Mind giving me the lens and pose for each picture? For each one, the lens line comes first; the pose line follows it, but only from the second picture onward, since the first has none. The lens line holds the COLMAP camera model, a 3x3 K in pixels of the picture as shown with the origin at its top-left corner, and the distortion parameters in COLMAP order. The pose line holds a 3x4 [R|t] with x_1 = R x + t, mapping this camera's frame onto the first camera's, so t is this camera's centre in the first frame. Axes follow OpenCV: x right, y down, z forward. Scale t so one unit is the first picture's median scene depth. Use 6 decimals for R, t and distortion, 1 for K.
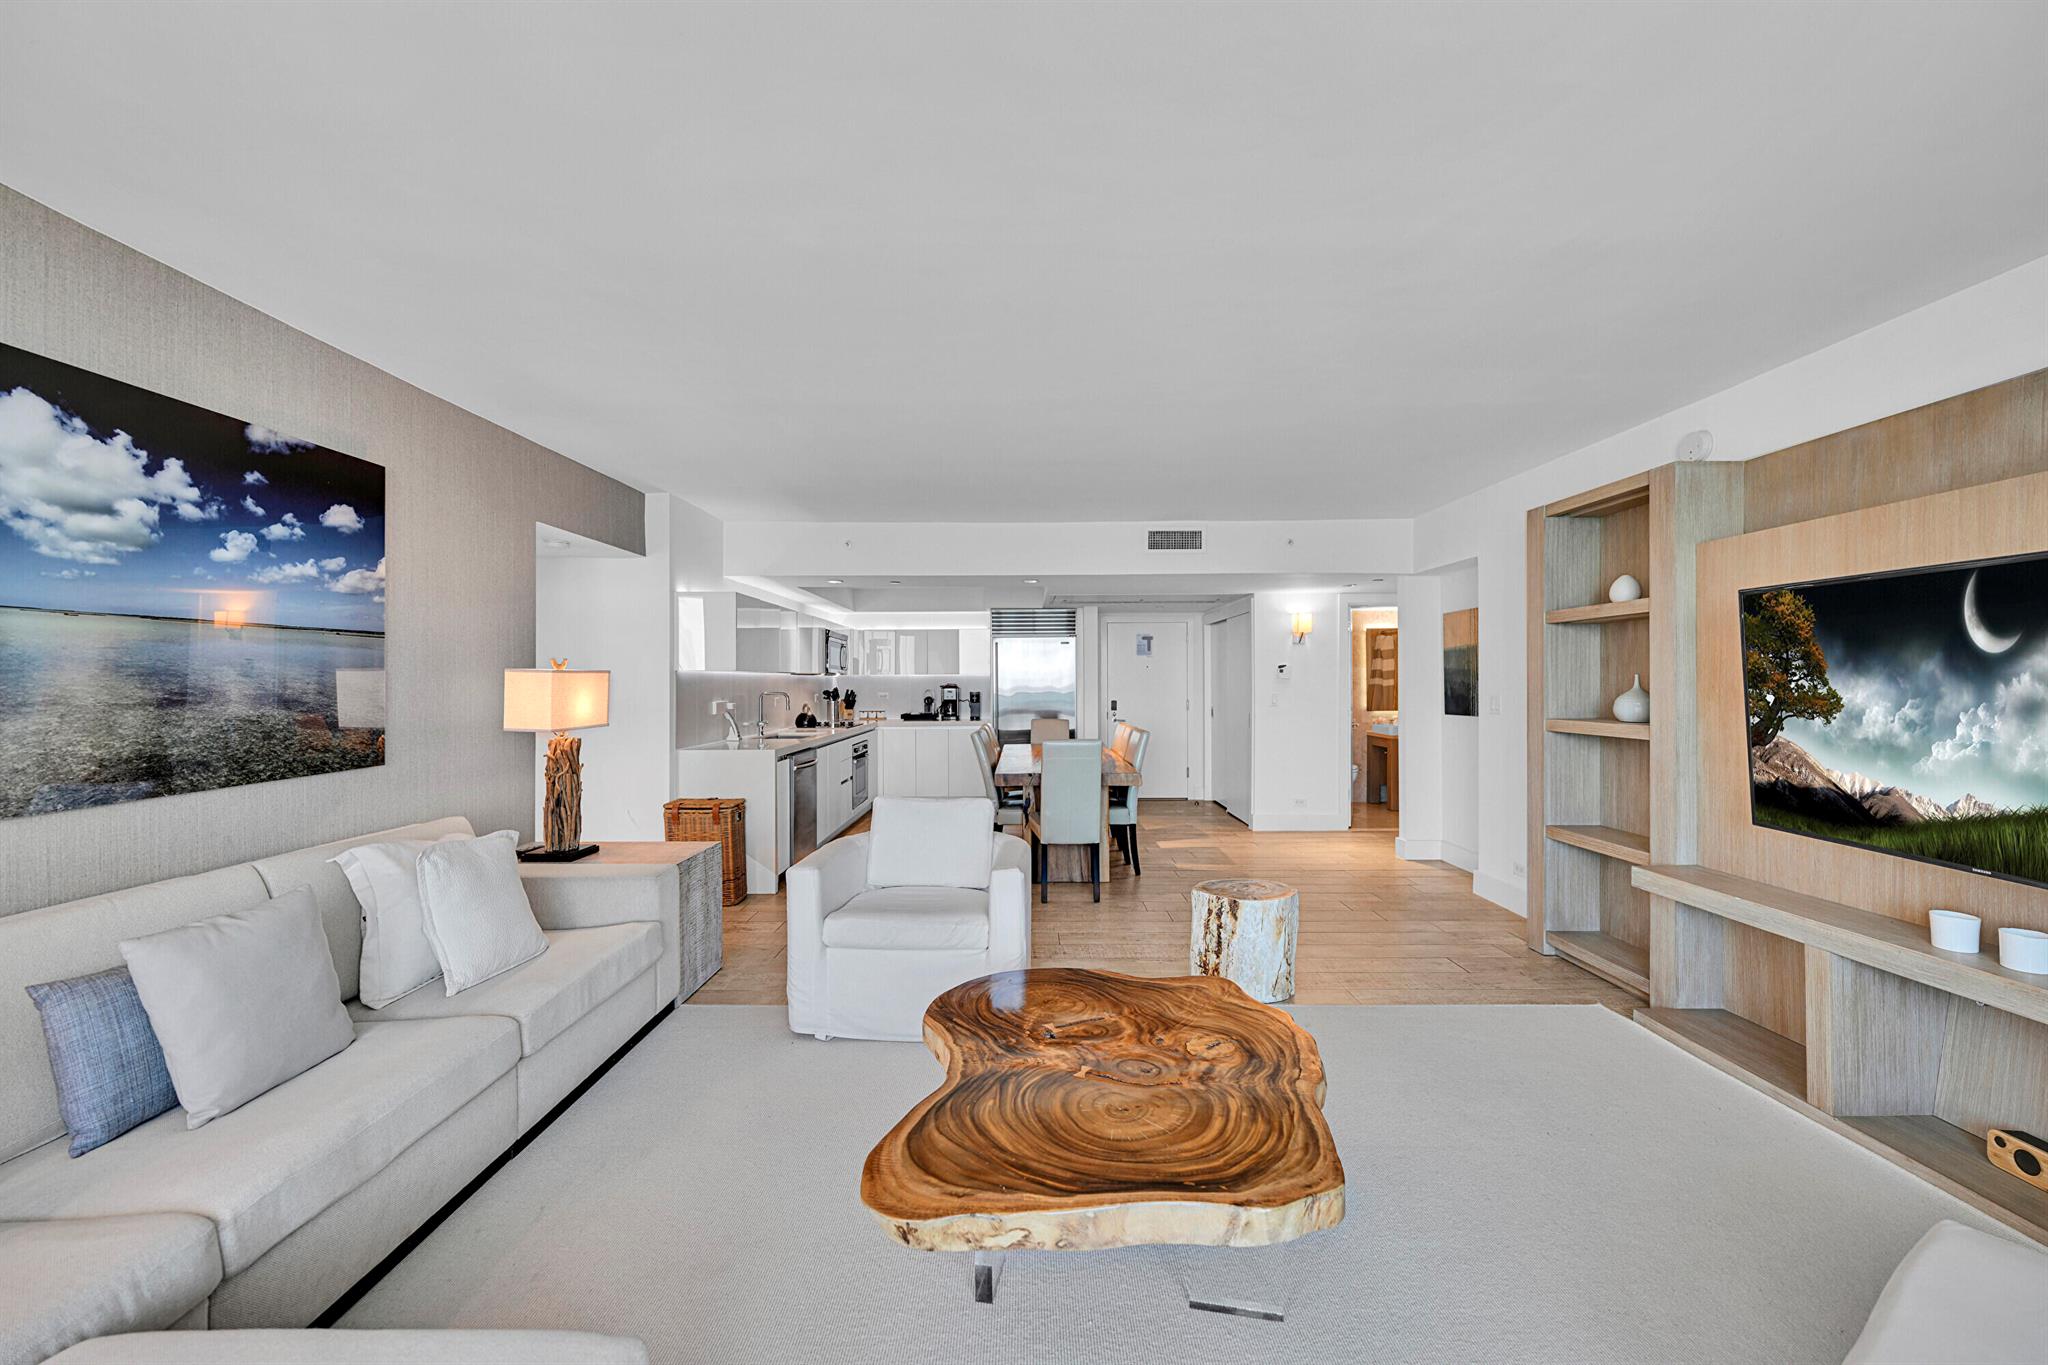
lens RADIAL K [[820.1, 0, 1024.0], [0, 820.1, 682.5], [0, 0, 1]] dist [-0.000793, -0.000411]
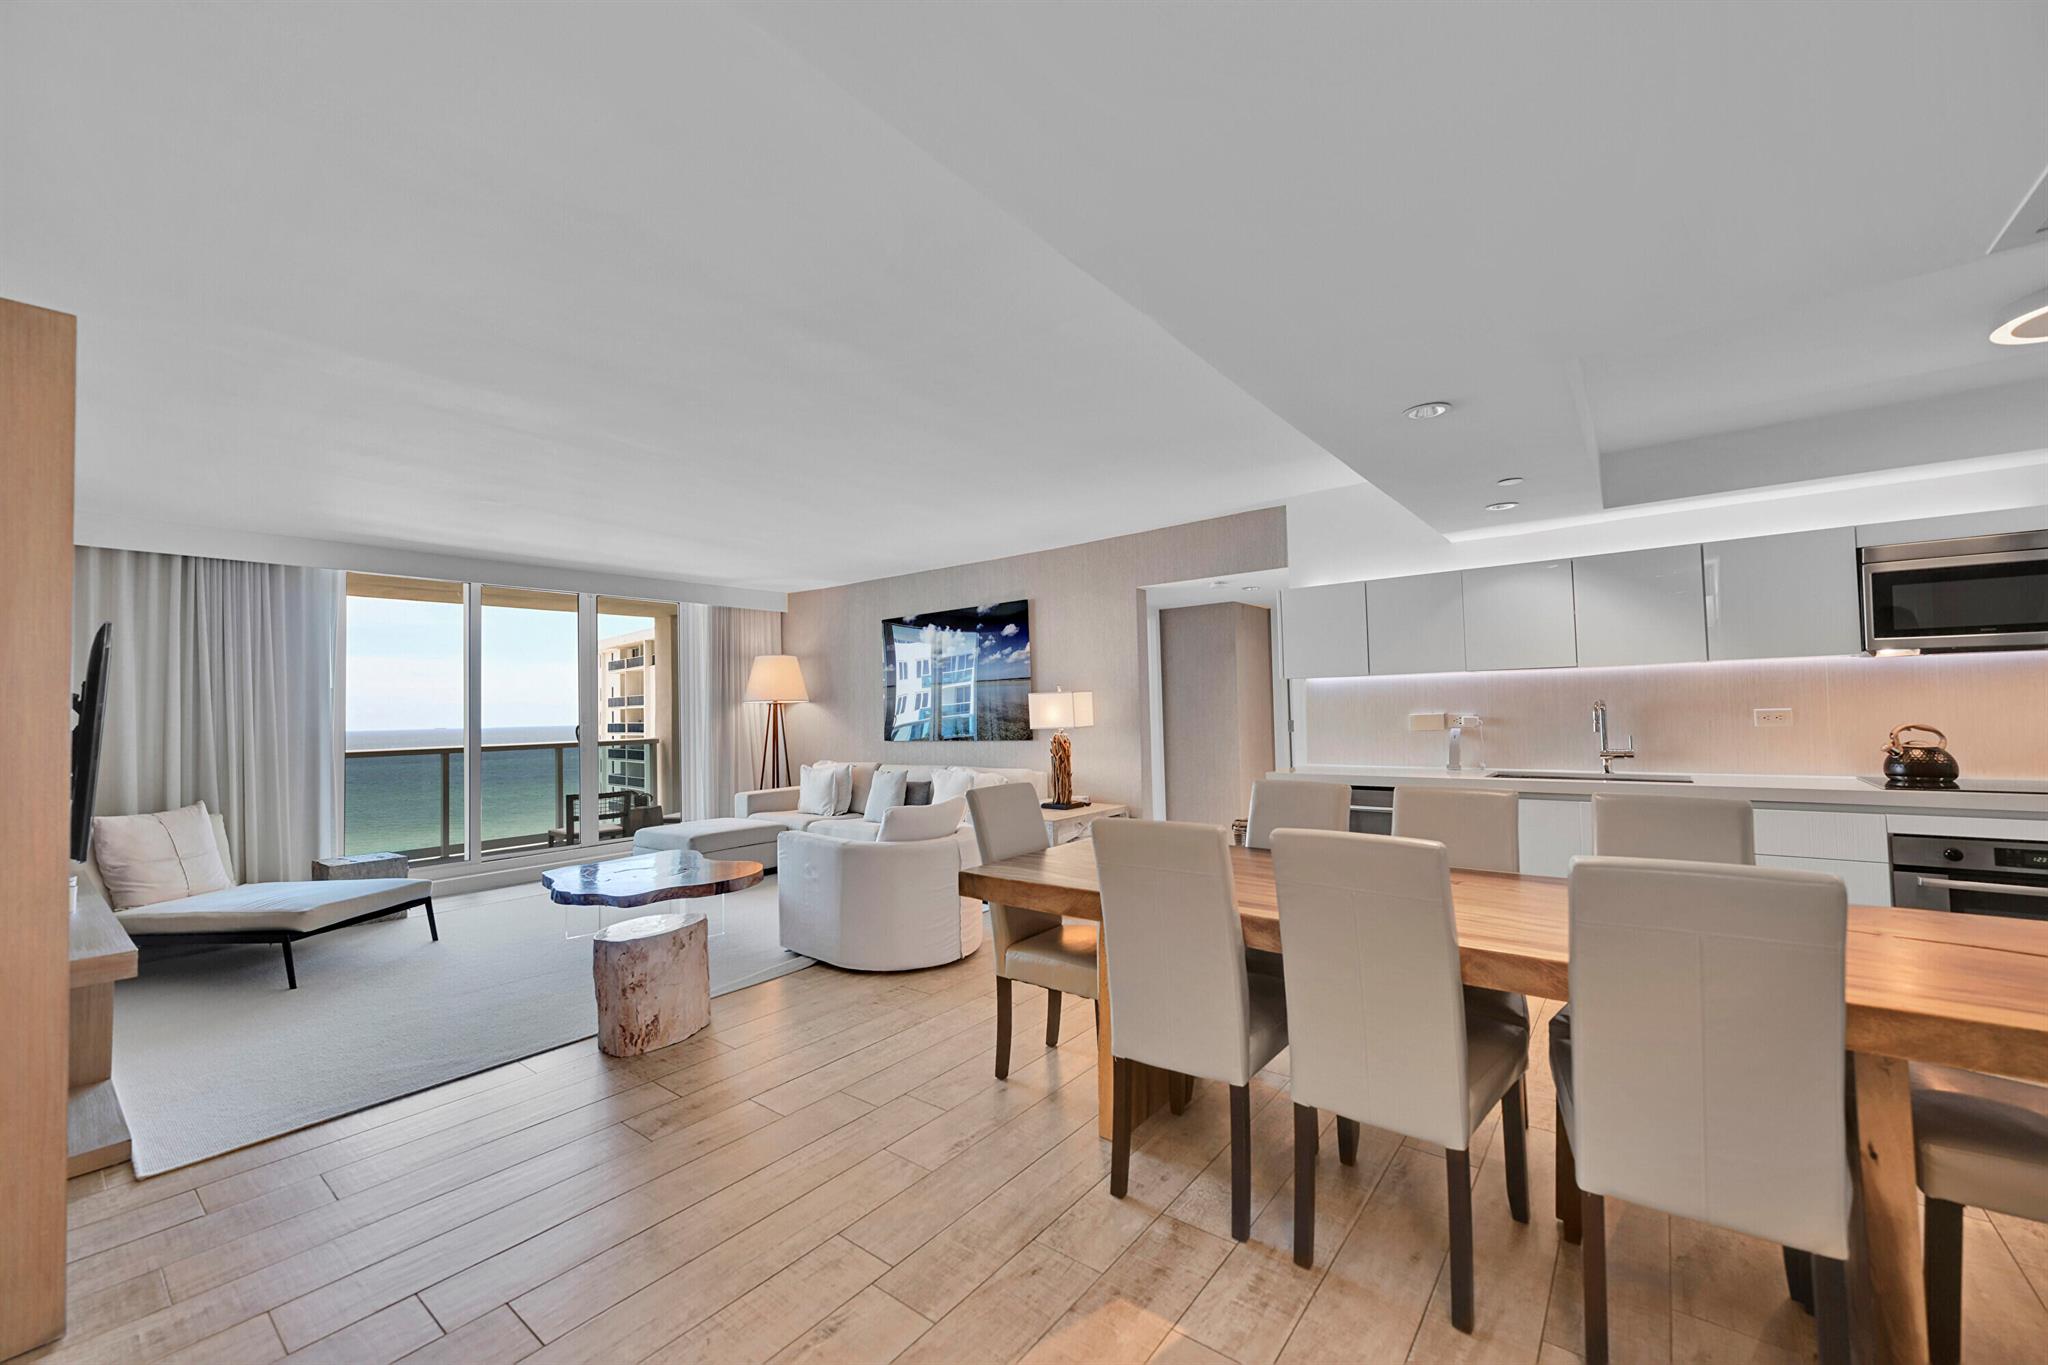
lens RADIAL K [[820.1, 0, 1024.0], [0, 820.1, 682.5], [0, 0, 1]] dist [-0.000793, -0.000411]
pose [[-0.607950, -0.009788, -0.793915, 0.976572], [0.026619, 0.999111, -0.032702, 0.023170], [0.793529, -0.041014, -0.607149, 2.429759]]
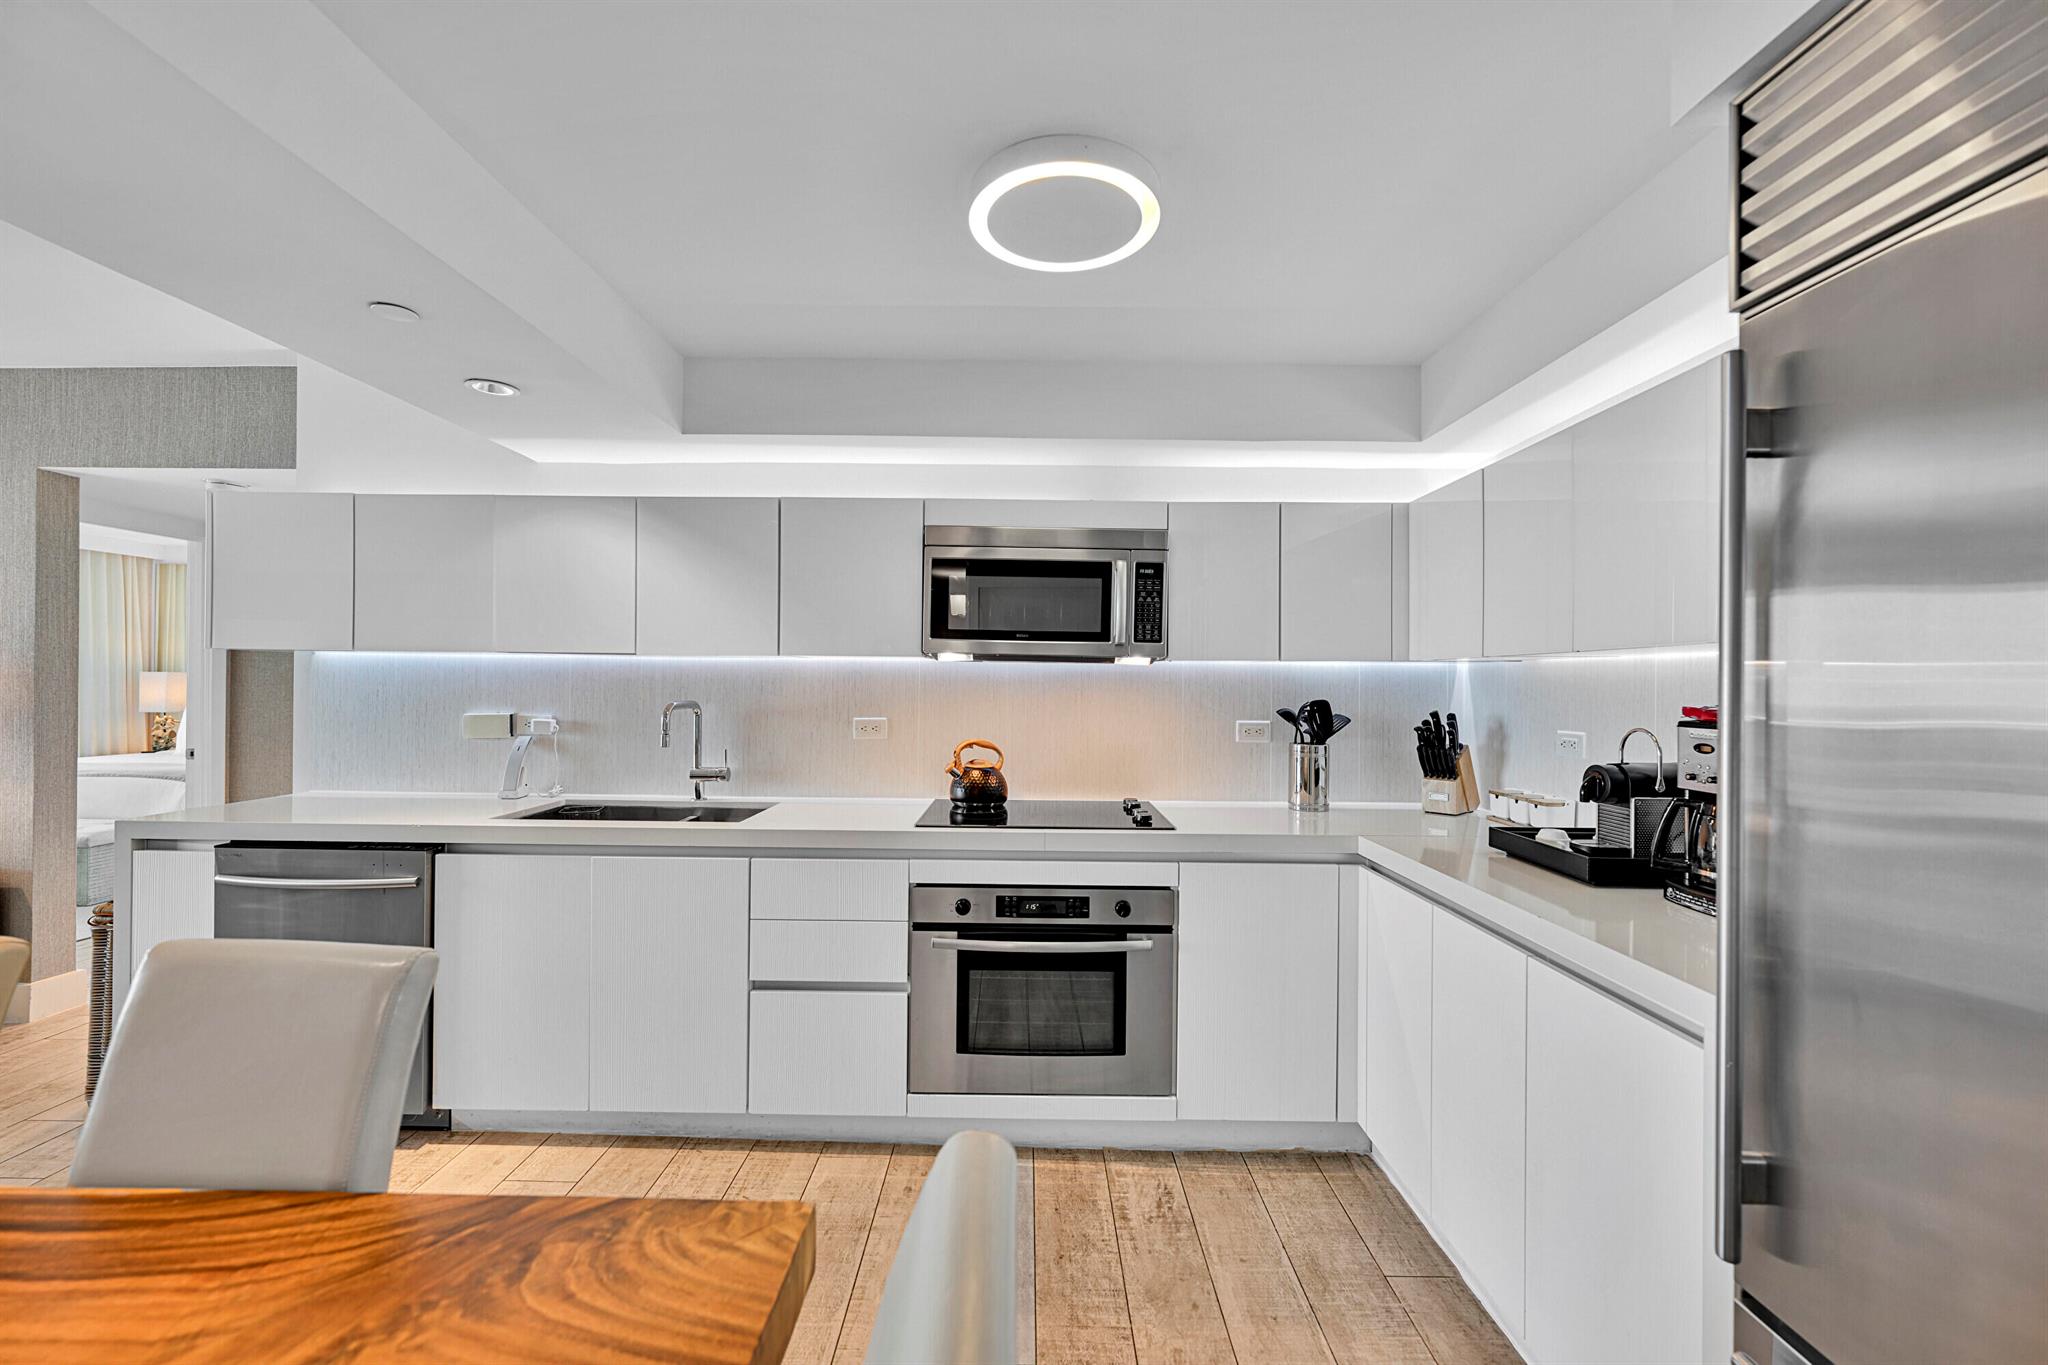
lens RADIAL K [[820.1, 0, 1024.0], [0, 820.1, 682.5], [0, 0, 1]] dist [-0.000793, -0.000411]
pose [[0.013366, -0.000457, -0.999911, 0.375735], [-0.008957, 0.999960, -0.000576, 0.008326], [0.999871, 0.008963, 0.013362, 2.729422]]
